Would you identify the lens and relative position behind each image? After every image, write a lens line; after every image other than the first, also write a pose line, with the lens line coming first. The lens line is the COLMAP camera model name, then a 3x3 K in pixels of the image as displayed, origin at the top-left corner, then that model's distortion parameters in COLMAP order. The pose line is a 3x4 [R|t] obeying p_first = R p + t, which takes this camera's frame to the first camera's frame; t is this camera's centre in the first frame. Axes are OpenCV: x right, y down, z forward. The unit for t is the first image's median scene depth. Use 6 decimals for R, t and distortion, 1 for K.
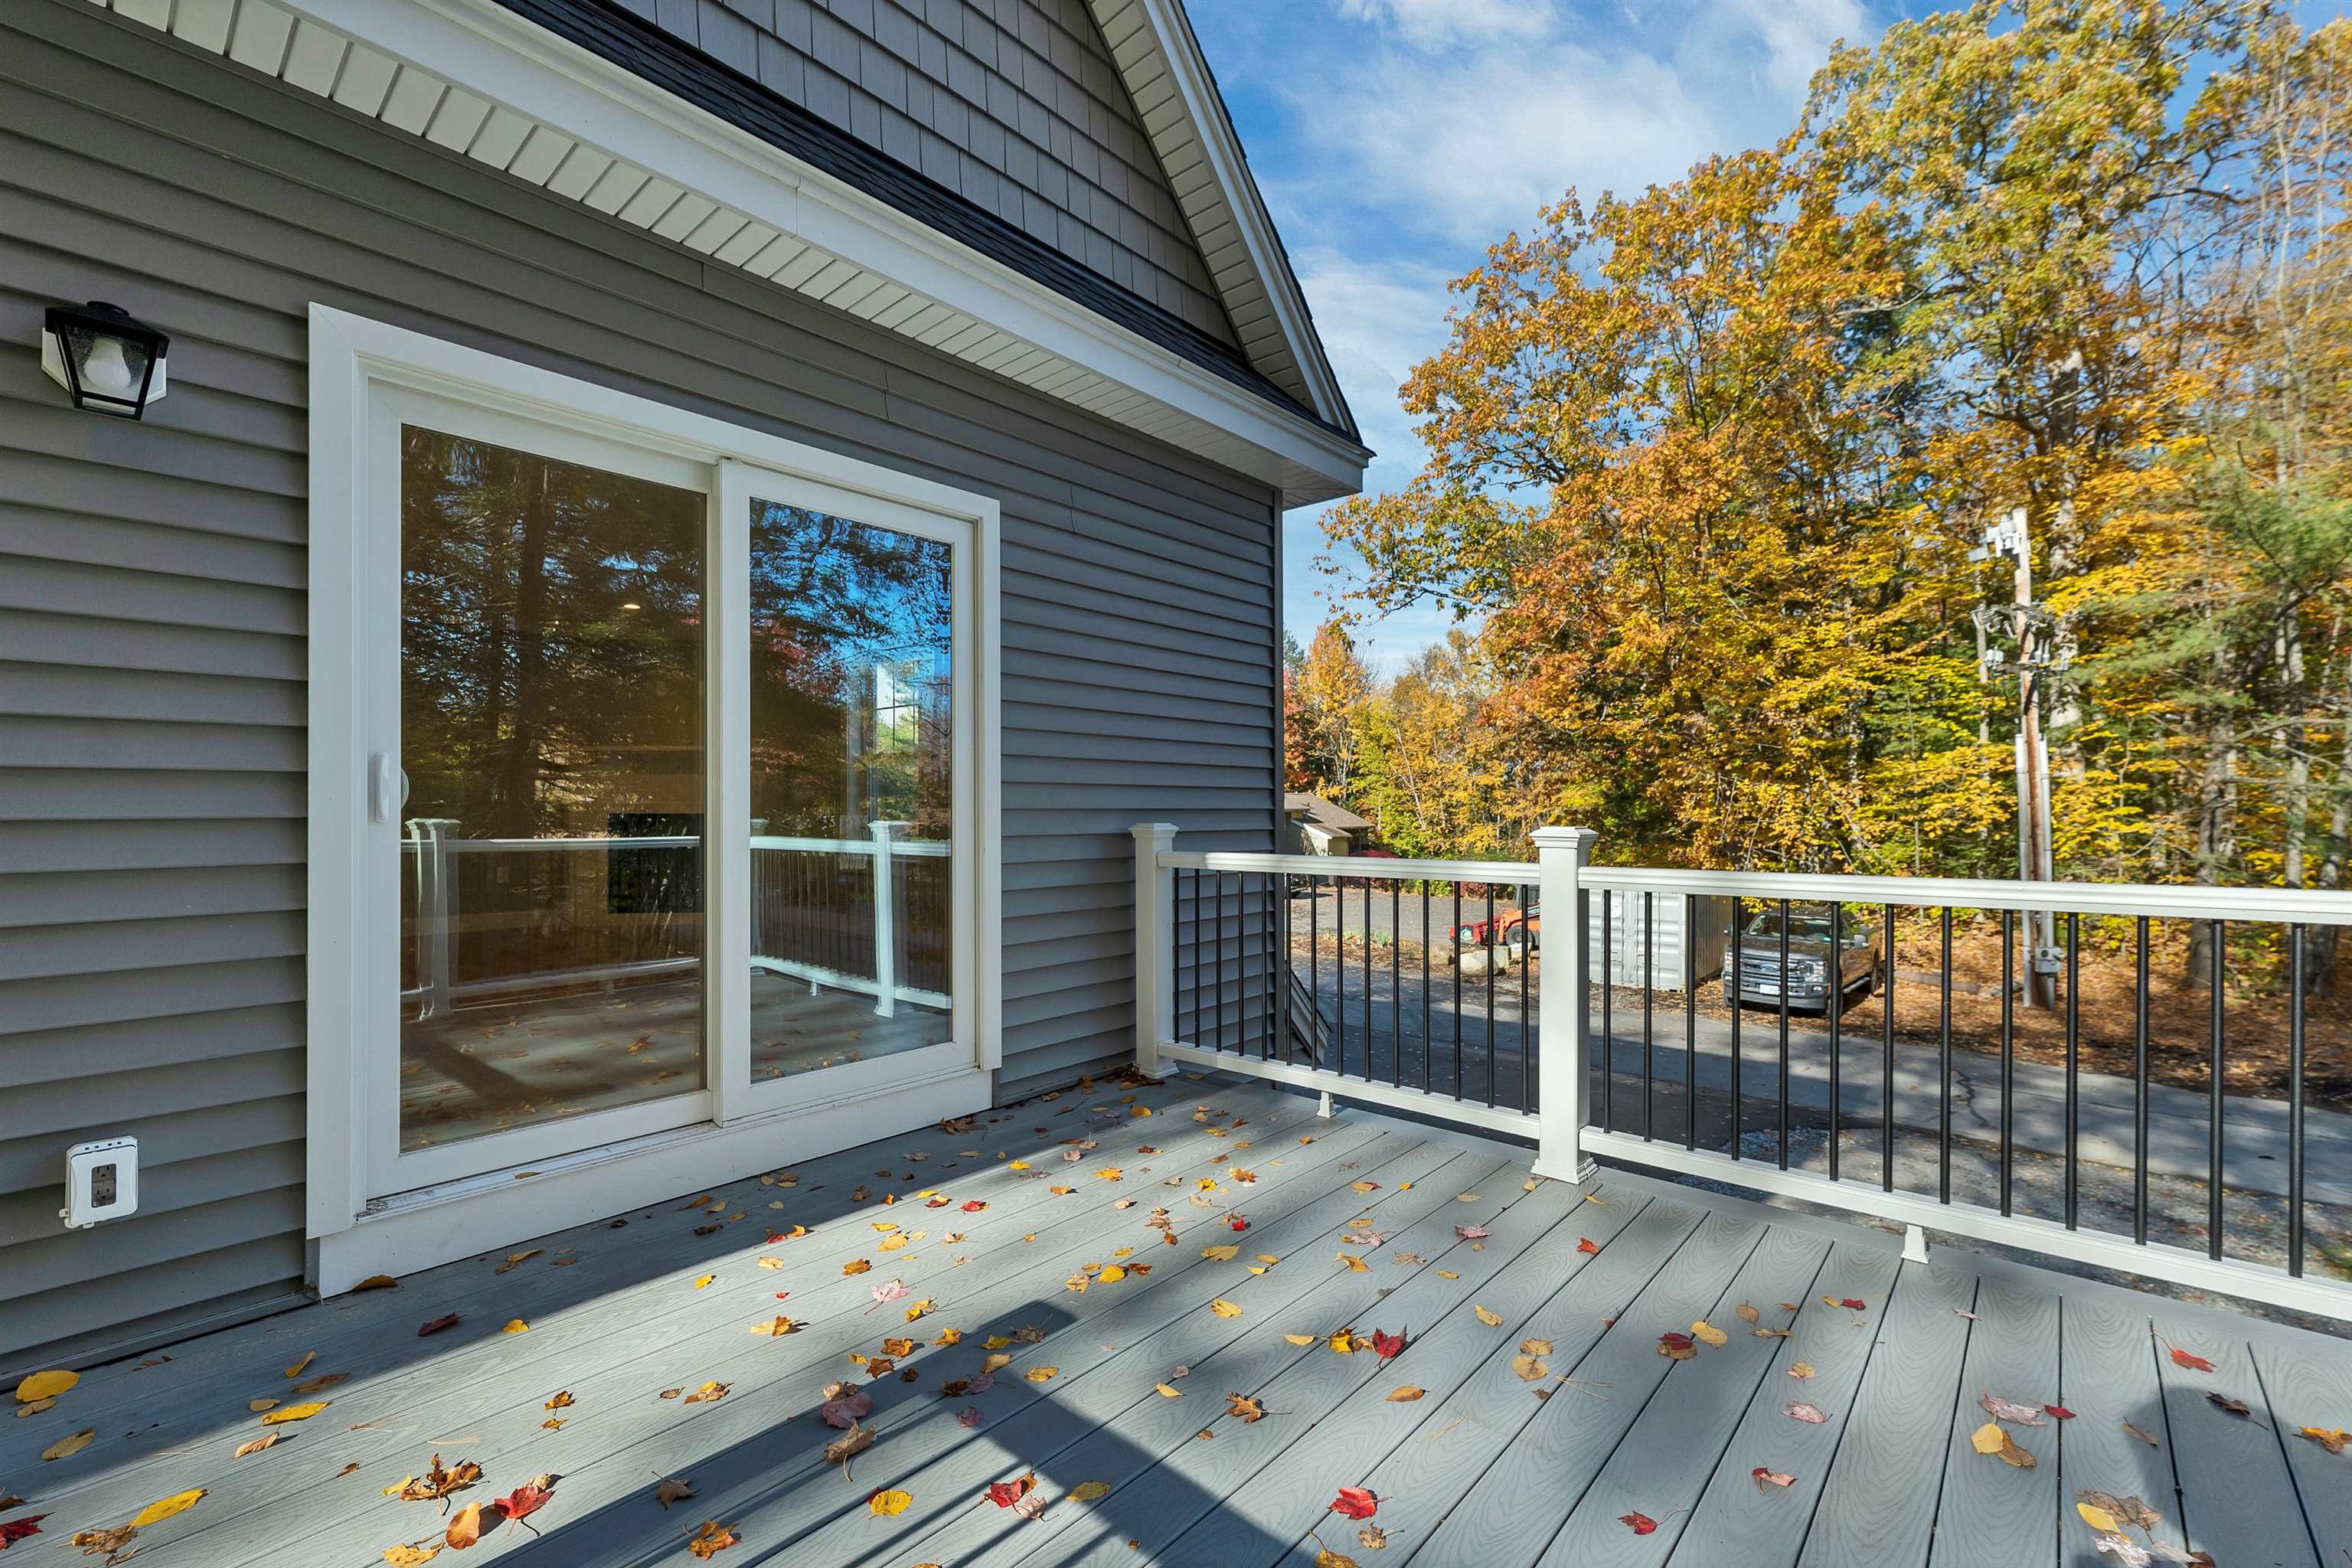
lens RADIAL K [[995.2, 0, 1172.1], [0, 995.2, 801.3], [0, 0, 1]] dist [0.001644, -0.000159]
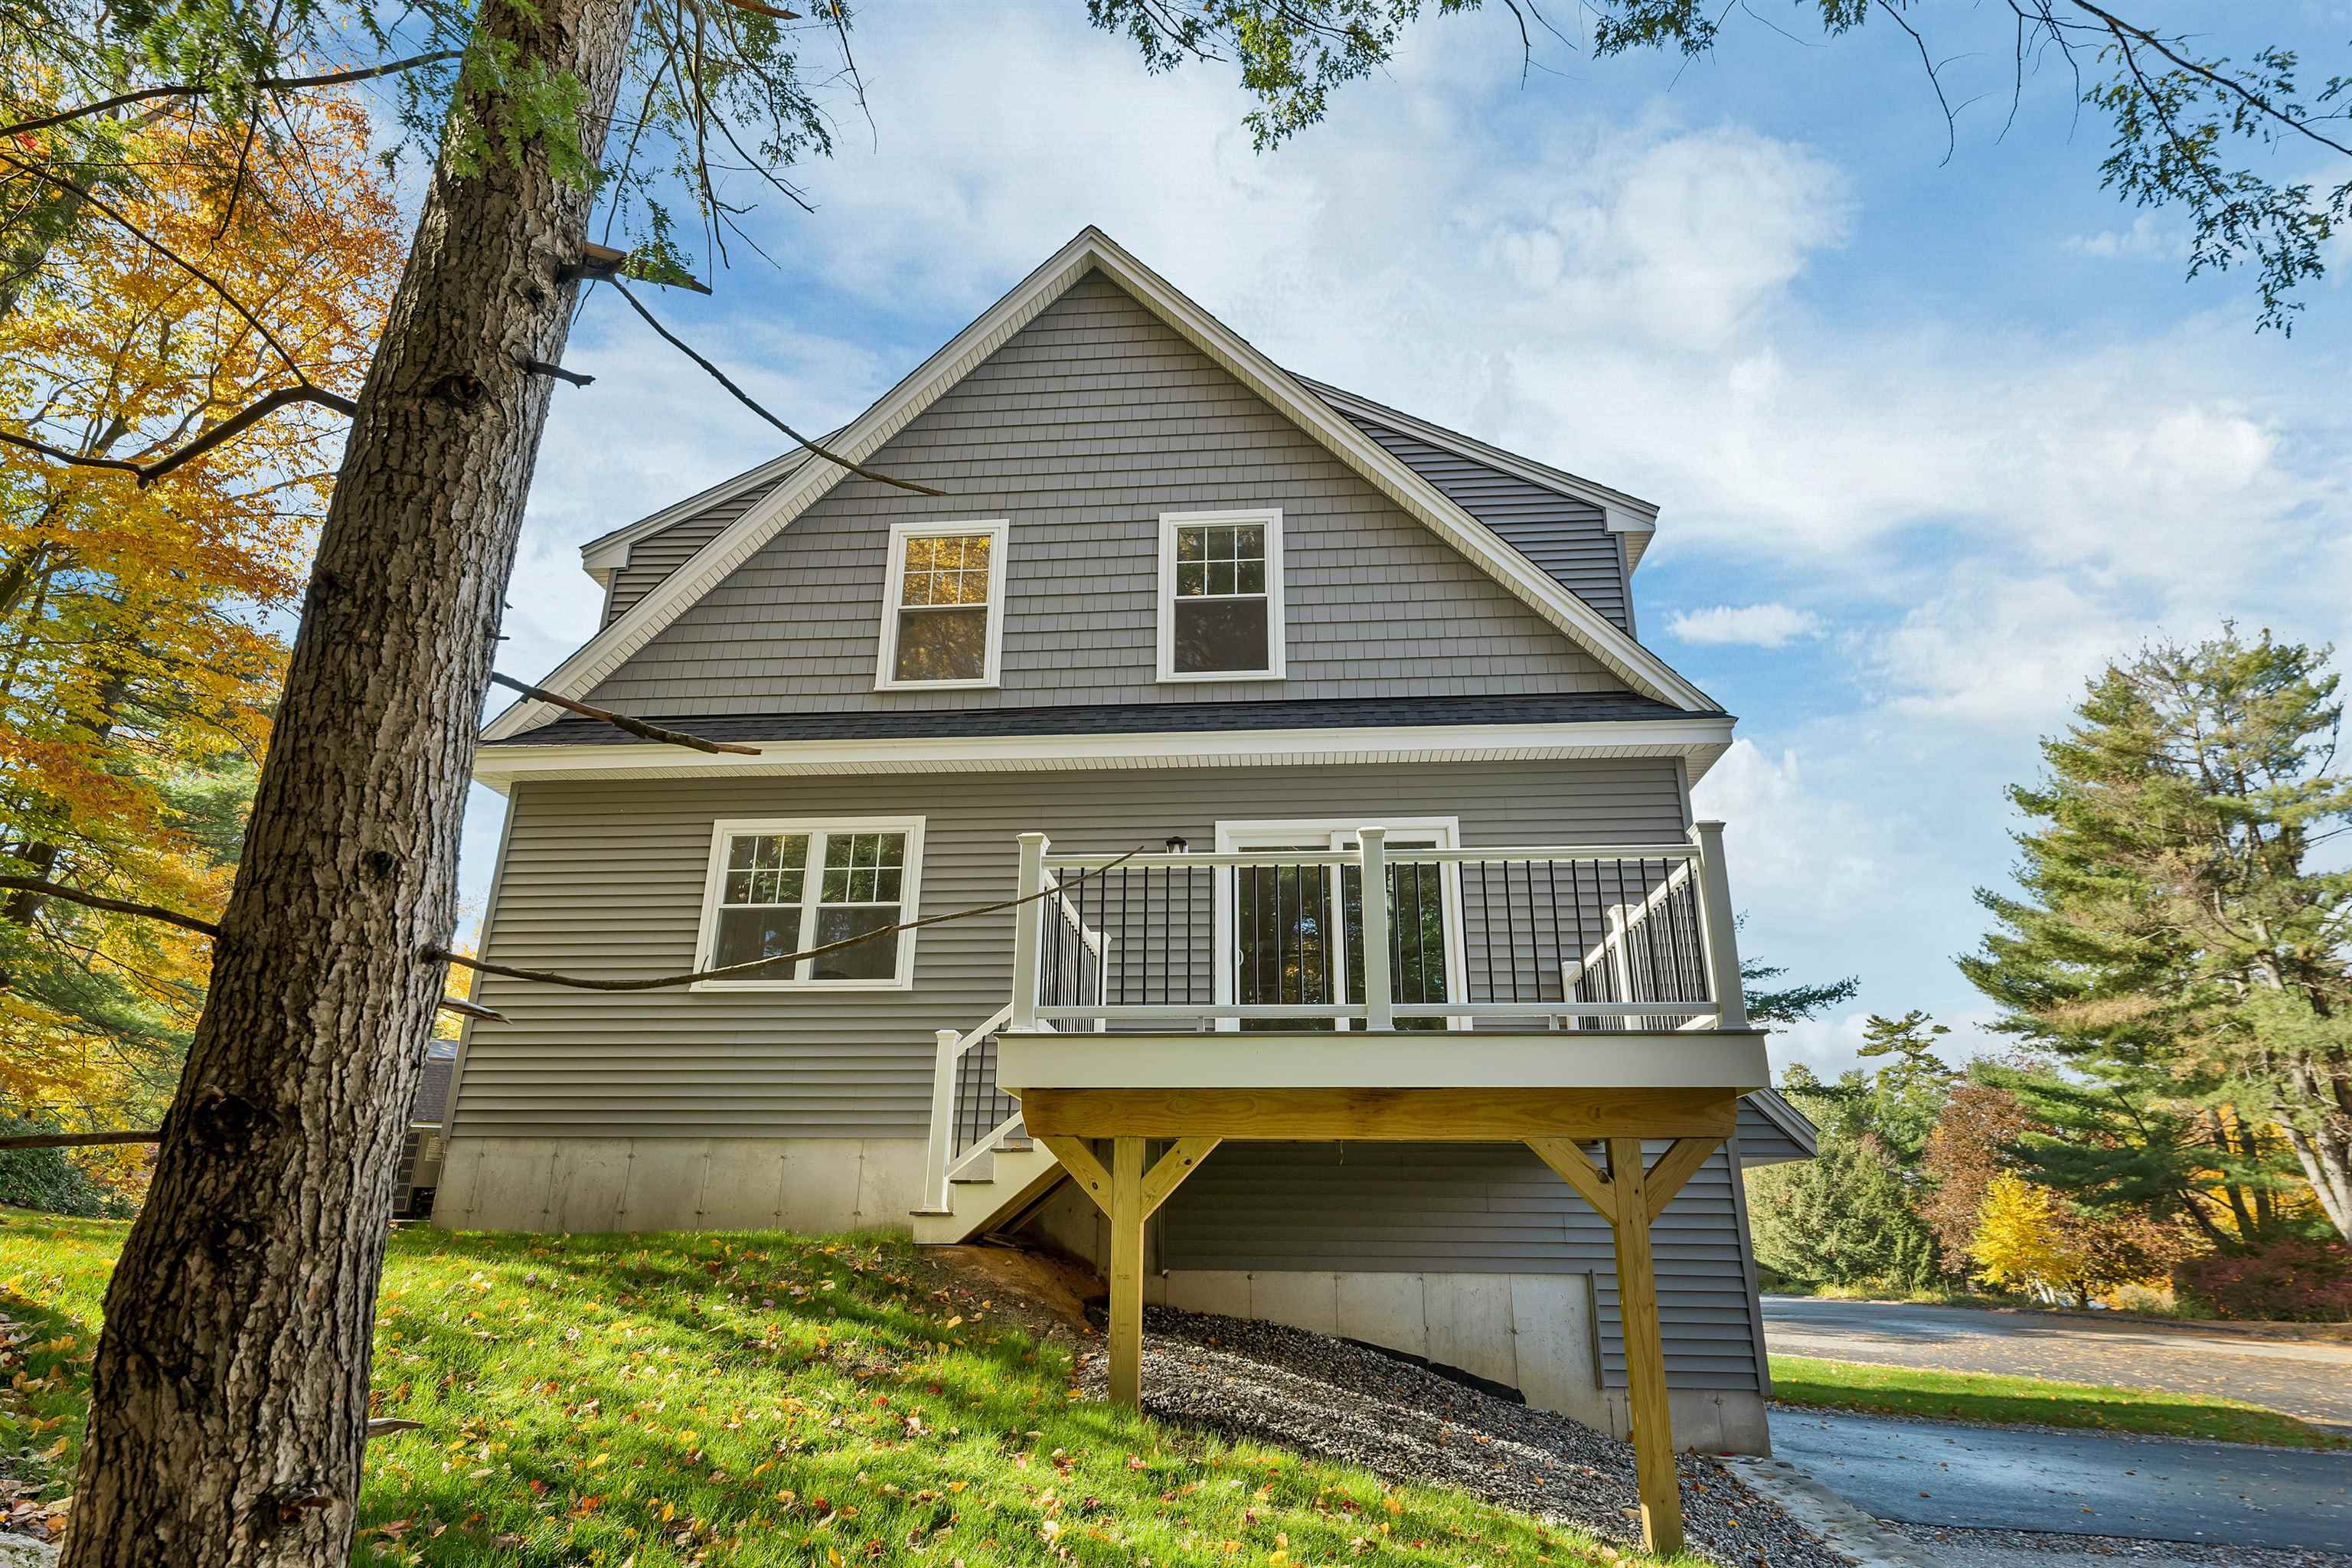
lens RADIAL K [[1233.1, 0, 1176.0], [0, 1233.1, 784.0], [0, 0, 1]] dist [0.017233, 0.000118]
pose [[0.594566, -0.265385, -0.758987, 2.172576], [-0.009241, 0.941642, -0.336490, 0.775688], [0.803993, 0.207079, 0.557416, -1.449990]]
